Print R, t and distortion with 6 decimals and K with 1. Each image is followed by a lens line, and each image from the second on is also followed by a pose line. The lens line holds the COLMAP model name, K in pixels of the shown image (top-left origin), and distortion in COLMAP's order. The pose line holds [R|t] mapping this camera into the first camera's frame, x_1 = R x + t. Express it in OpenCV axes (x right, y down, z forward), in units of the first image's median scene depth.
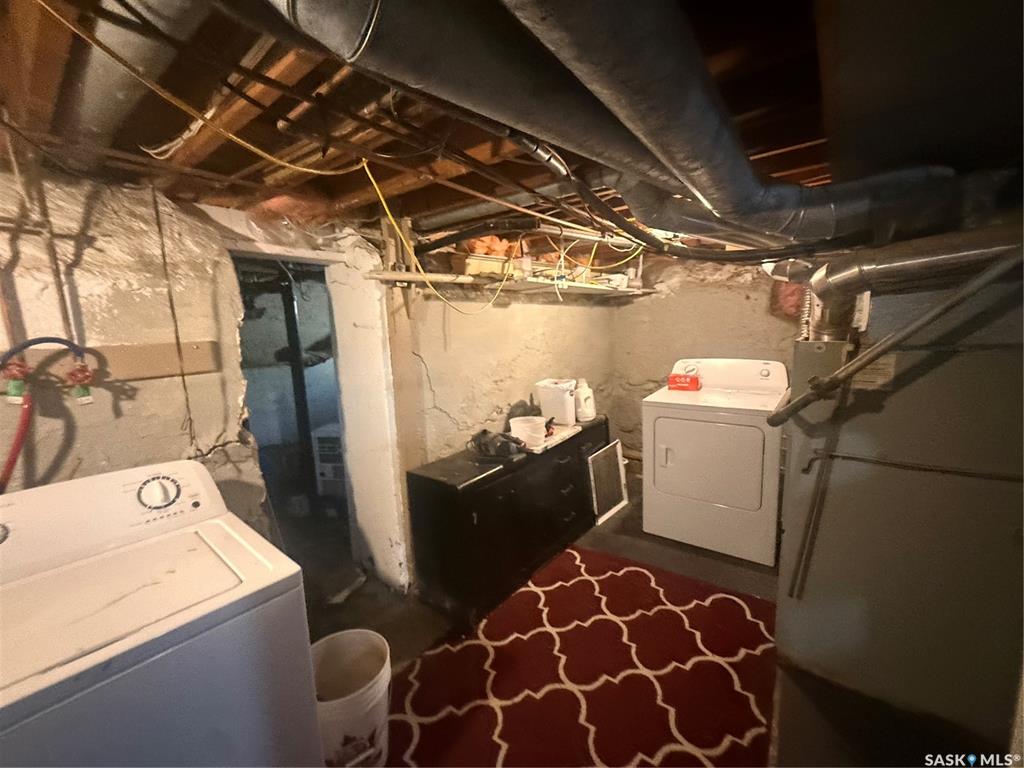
lens RADIAL K [[407.4, 0, 511.1], [0, 407.4, 383.6], [0, 0, 1]] dist [0.003583, -0.001752]
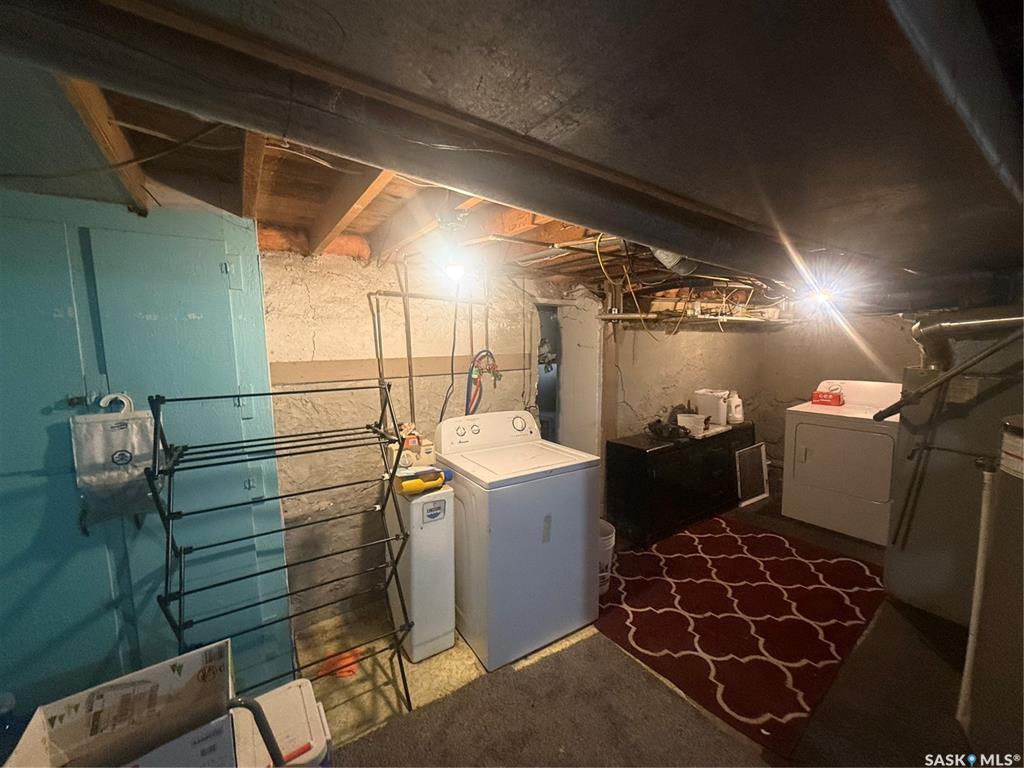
lens RADIAL K [[407.4, 0, 513.4], [0, 407.4, 385.3], [0, 0, 1]] dist [0.003583, -0.001752]
pose [[0.954824, 0.061027, -0.290838, -0.139288], [-0.069754, 0.997369, -0.019724, 0.054203], [0.288870, 0.039120, 0.956569, -0.516212]]
